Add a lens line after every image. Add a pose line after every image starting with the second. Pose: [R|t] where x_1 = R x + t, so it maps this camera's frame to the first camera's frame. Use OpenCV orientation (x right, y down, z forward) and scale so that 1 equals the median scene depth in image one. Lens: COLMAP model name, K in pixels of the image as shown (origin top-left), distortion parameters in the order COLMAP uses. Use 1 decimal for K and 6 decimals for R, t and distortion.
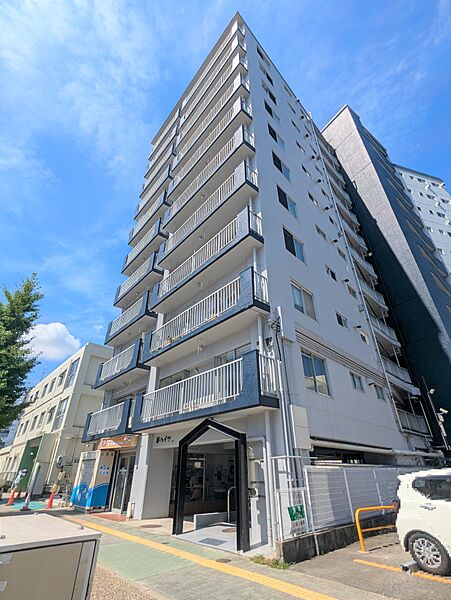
lens RADIAL K [[286.8, 0, 225.5], [0, 286.8, 300.0], [0, 0, 1]] dist [0.005579, 0.000045]
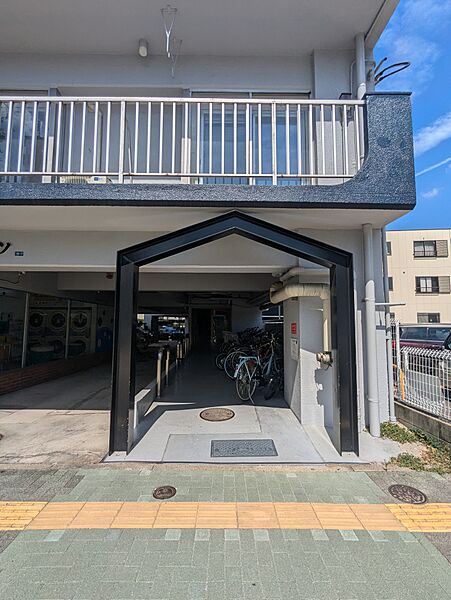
lens RADIAL K [[286.8, 0, 225.5], [0, 286.8, 300.0], [0, 0, 1]] dist [0.005579, 0.000045]
pose [[0.647887, 0.076076, 0.757928, -0.261024], [-0.402173, 0.879180, 0.255536, 0.294993], [-0.646915, -0.470377, 0.600205, 0.490965]]
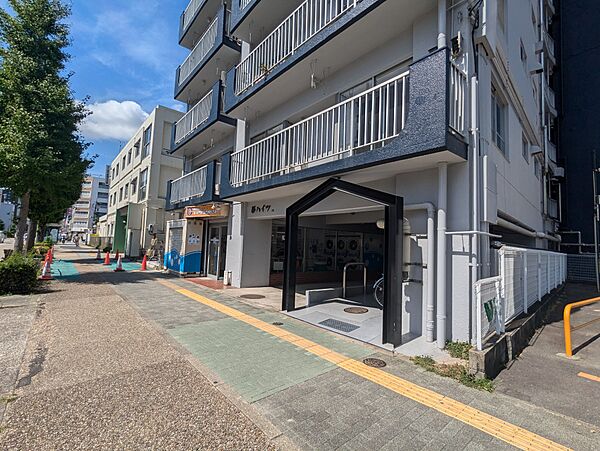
lens RADIAL K [[286.8, 0, 300.0], [0, 286.8, 225.5], [0, 0, 1]] dist [0.005579, 0.000045]
pose [[0.999002, 0.041733, -0.015936, -0.084937], [-0.029917, 0.889930, 0.455115, 0.148446], [0.033175, -0.454184, 0.890290, 0.251431]]
